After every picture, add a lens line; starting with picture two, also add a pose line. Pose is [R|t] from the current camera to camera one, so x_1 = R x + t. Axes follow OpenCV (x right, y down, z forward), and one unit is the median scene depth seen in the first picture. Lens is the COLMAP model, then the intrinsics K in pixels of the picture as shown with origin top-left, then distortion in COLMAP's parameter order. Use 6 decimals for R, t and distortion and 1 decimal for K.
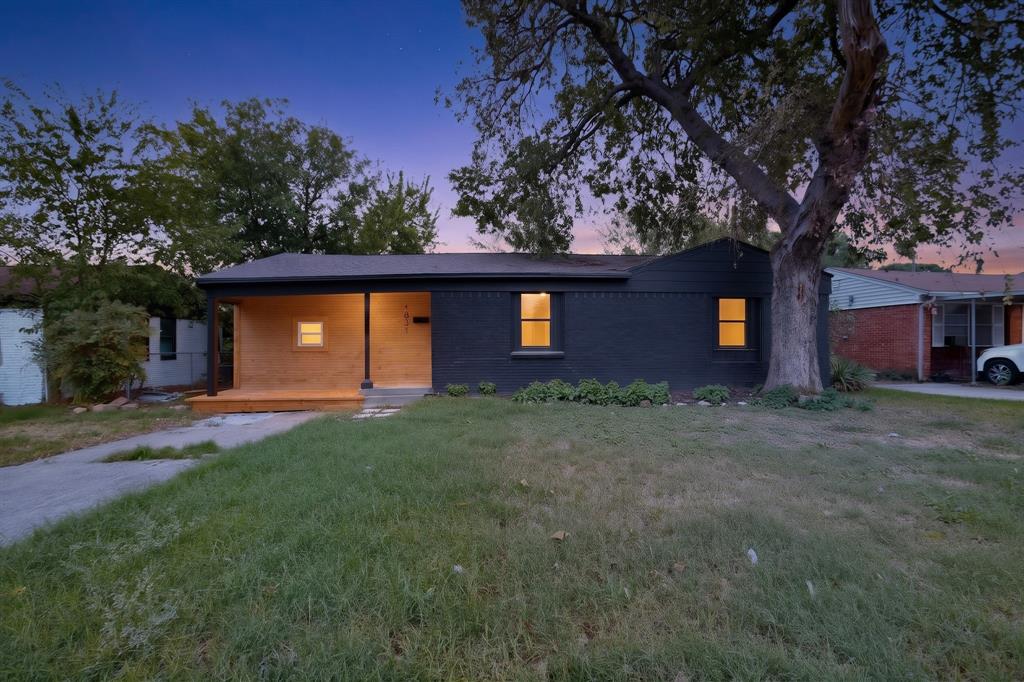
lens RADIAL K [[455.3, 0, 512.0], [0, 455.3, 341.0], [0, 0, 1]] dist [0.002178, 0.000087]
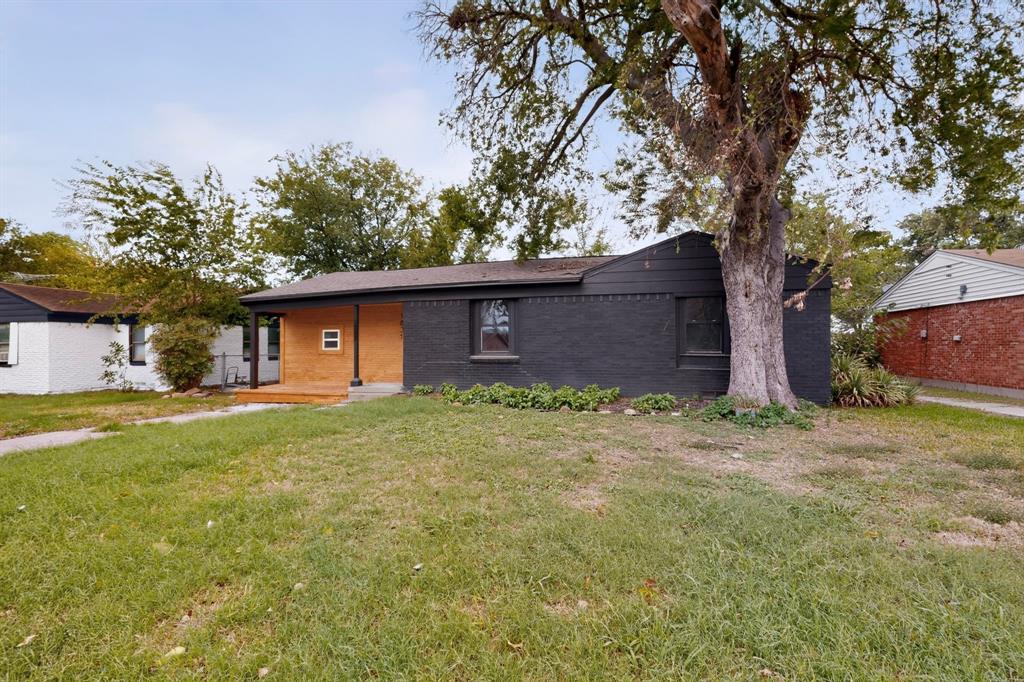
lens RADIAL K [[455.3, 0, 512.0], [0, 455.3, 341.0], [0, 0, 1]] dist [0.002178, 0.000087]
pose [[0.948992, -0.004416, -0.315268, 0.426550], [0.003167, 0.999985, -0.004473, -0.005801], [0.315283, 0.003247, 0.948992, 0.022855]]
